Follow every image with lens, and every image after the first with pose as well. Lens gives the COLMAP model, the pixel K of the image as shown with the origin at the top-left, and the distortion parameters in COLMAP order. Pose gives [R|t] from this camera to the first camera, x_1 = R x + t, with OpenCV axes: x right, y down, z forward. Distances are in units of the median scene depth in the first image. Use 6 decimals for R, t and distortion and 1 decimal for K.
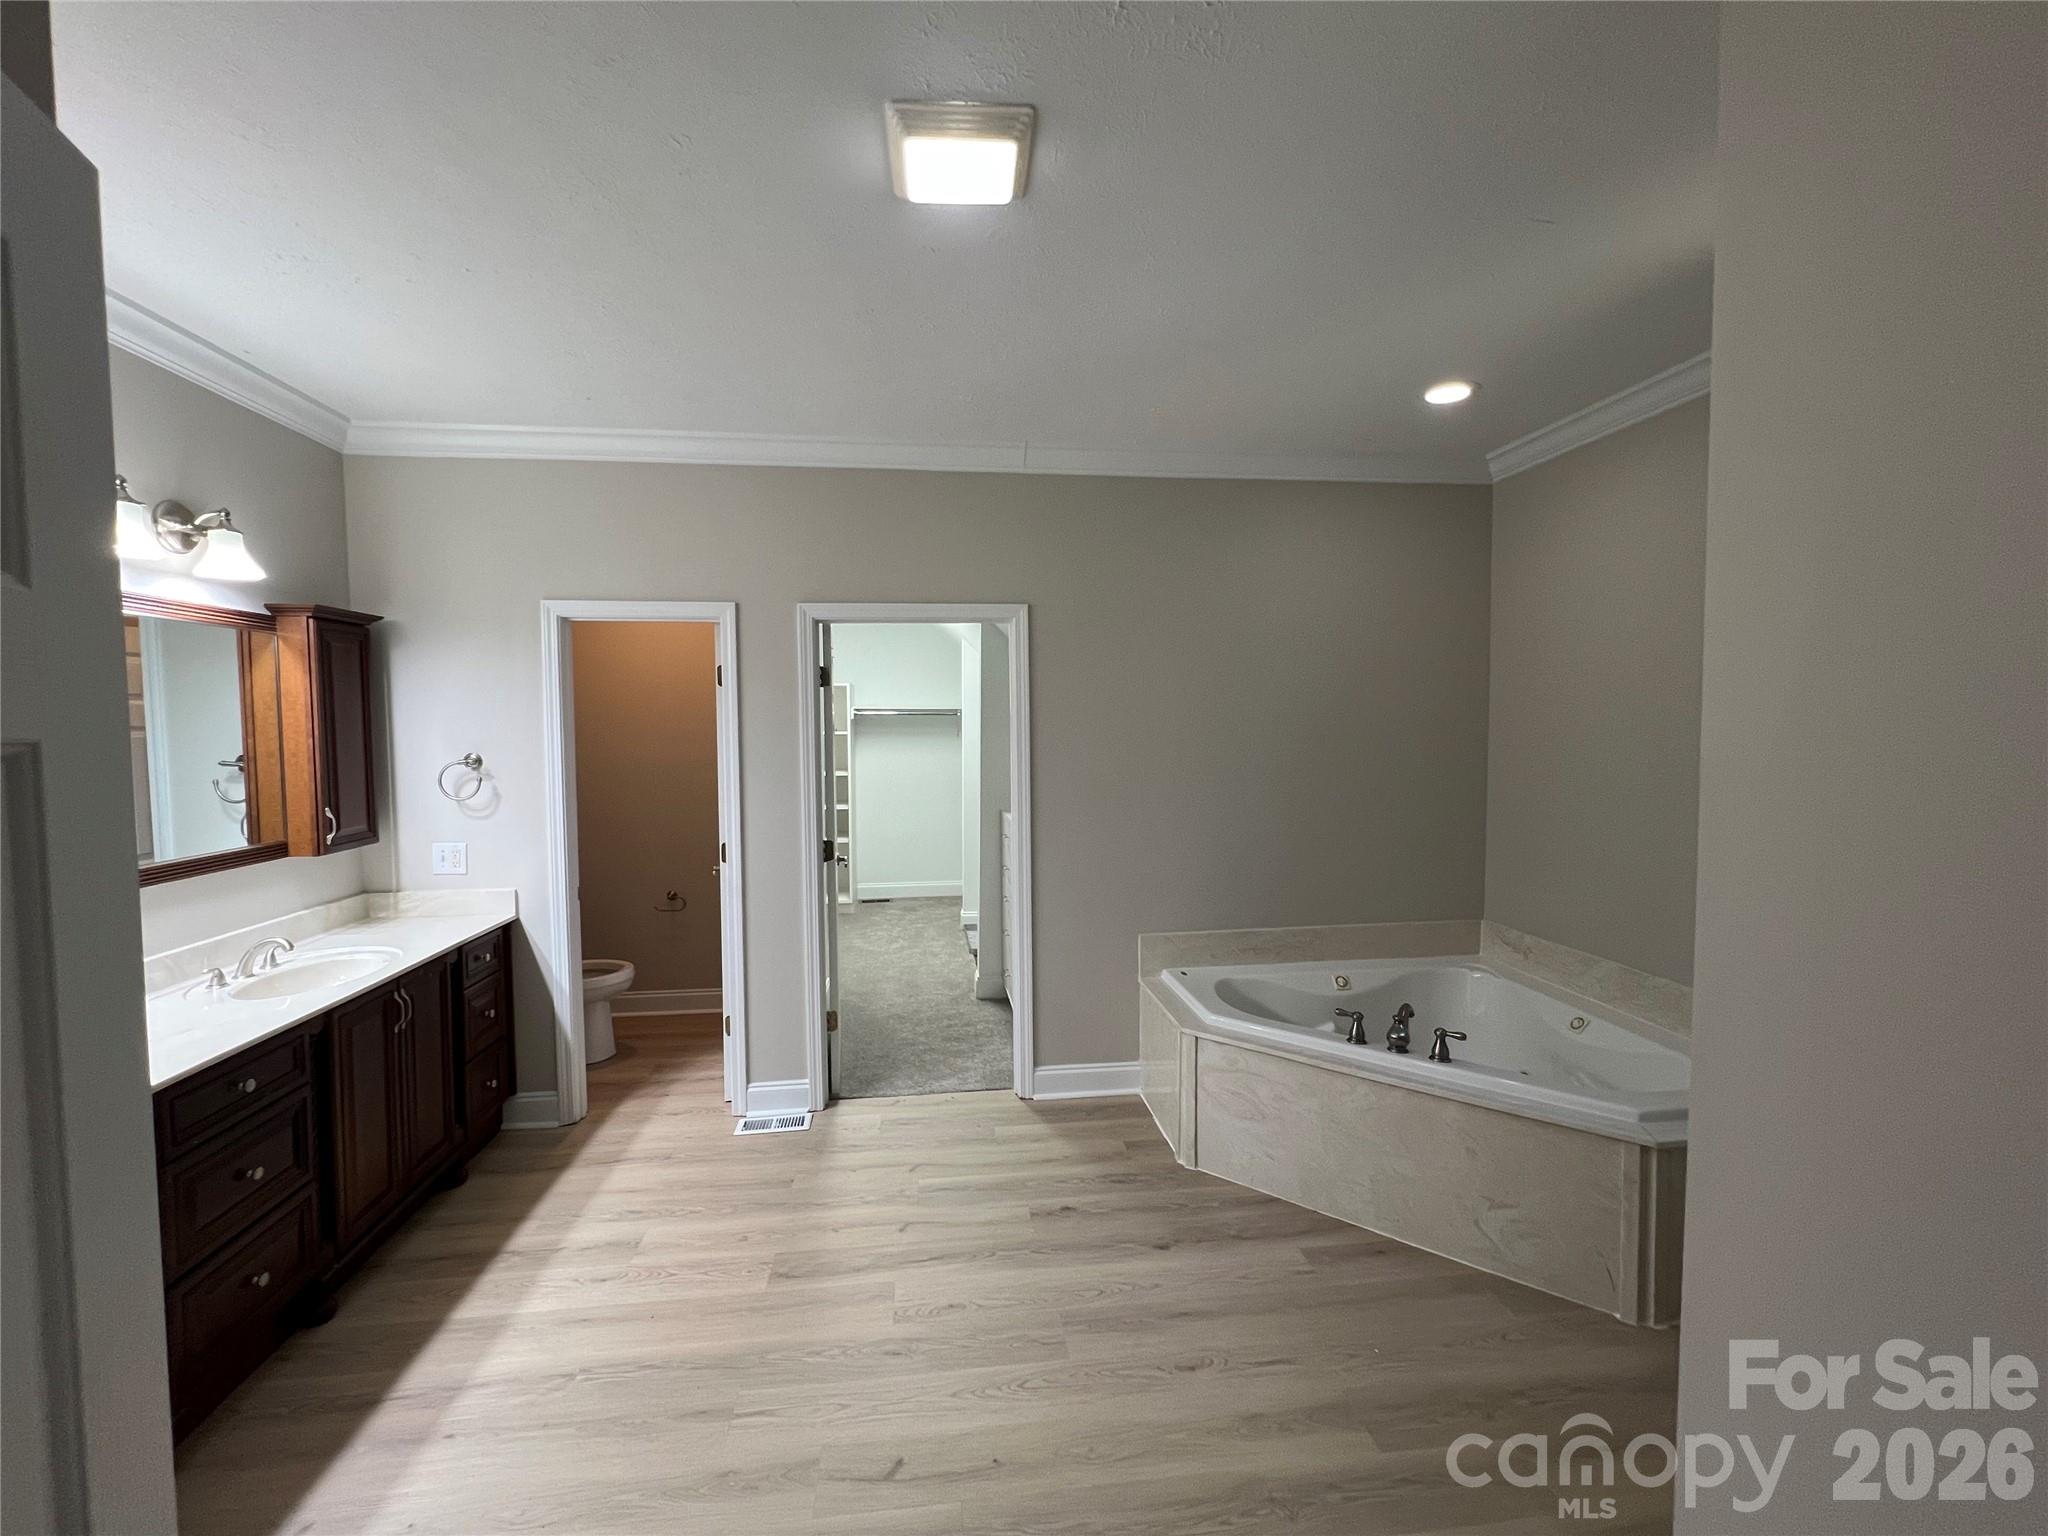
lens RADIAL K [[849.6, 0, 1018.9], [0, 849.6, 764.0], [0, 0, 1]] dist [-0.002850, 0.000381]
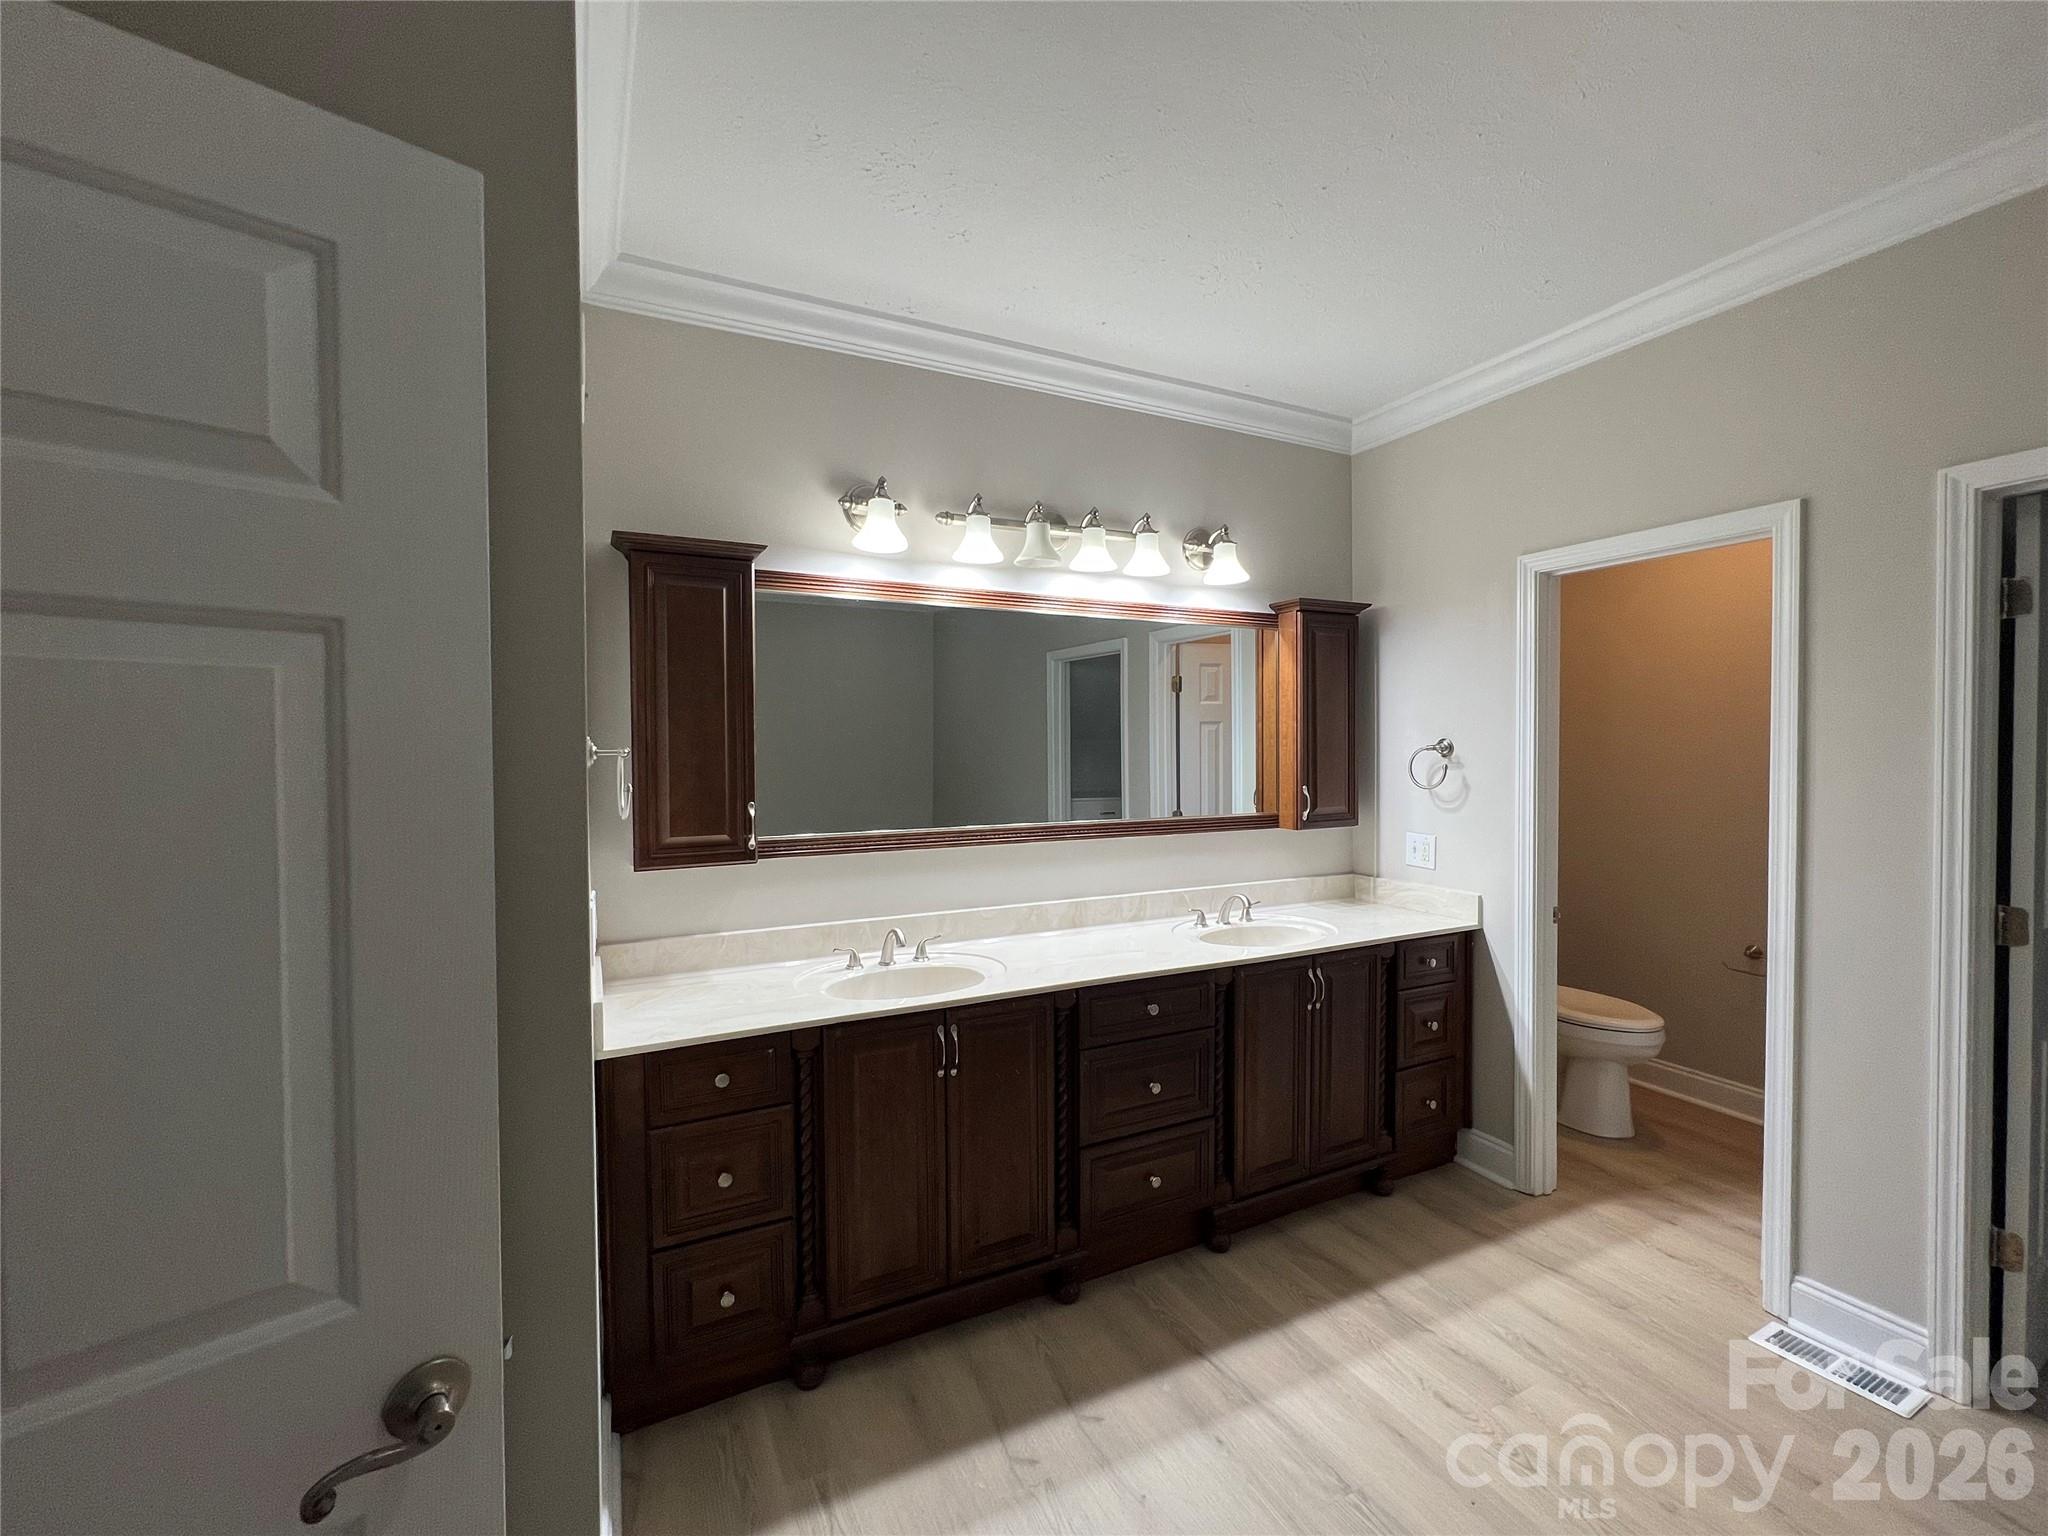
lens RADIAL K [[849.6, 0, 1018.9], [0, 849.6, 764.0], [0, 0, 1]] dist [-0.002850, 0.000381]
pose [[0.329034, 0.023924, -0.944015, 0.079465], [-0.042044, 0.999059, 0.010665, 0.025931], [0.943382, 0.036181, 0.329730, 0.284995]]
